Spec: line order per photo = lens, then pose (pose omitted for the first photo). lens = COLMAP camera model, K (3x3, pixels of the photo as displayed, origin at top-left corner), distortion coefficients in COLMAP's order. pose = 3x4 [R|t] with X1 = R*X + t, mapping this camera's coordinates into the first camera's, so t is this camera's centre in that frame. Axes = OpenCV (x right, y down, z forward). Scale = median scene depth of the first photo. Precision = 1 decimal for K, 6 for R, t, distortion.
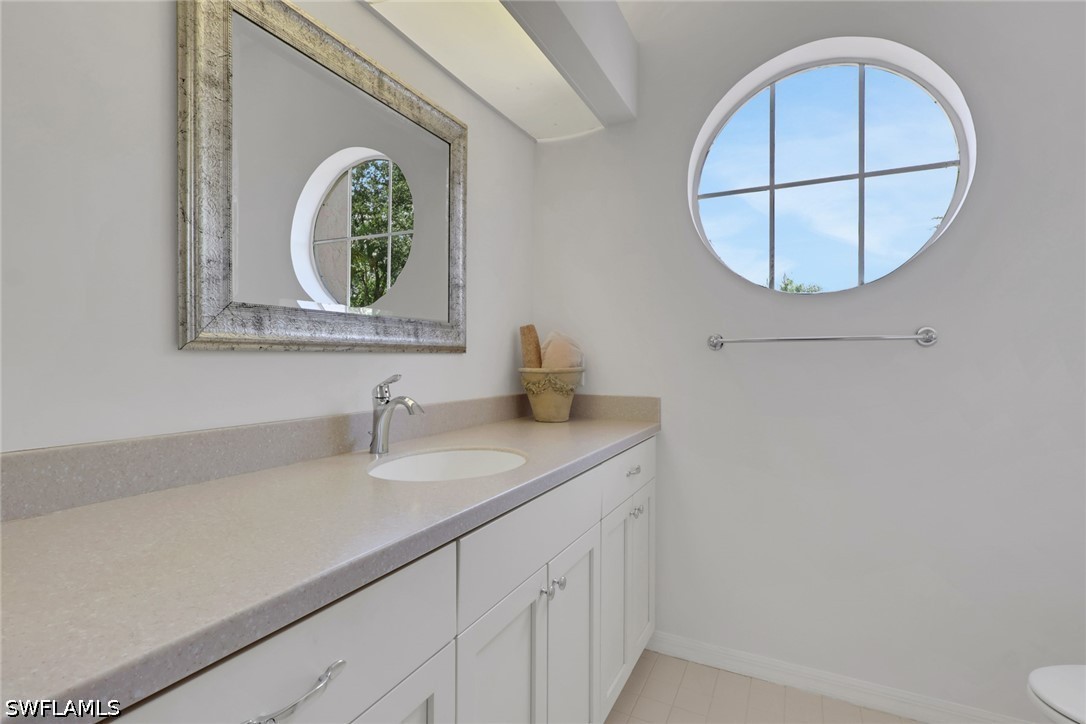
lens RADIAL K [[523.2, 0, 536.5], [0, 523.2, 359.8], [0, 0, 1]] dist [-0.007481, 0.000176]
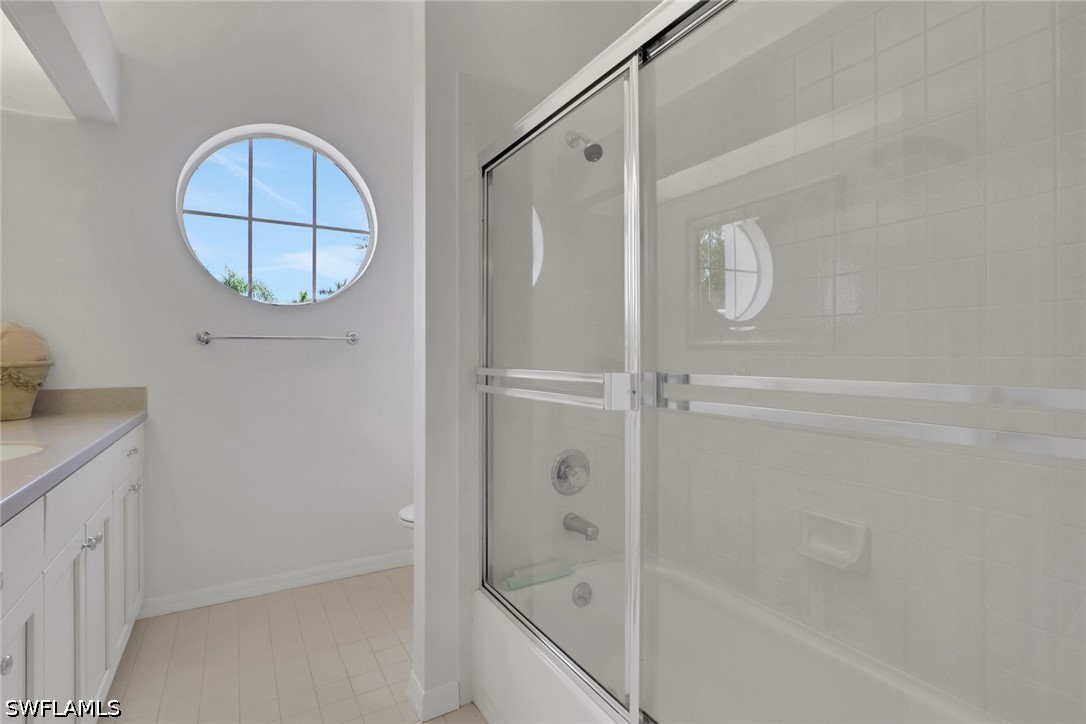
lens RADIAL K [[523.2, 0, 536.5], [0, 523.2, 359.8], [0, 0, 1]] dist [-0.007481, 0.000176]
pose [[0.559321, -0.015188, 0.828812, -0.216990], [-0.000150, 0.999830, 0.018423, -0.005376], [-0.828951, -0.010429, 0.559224, -0.296732]]
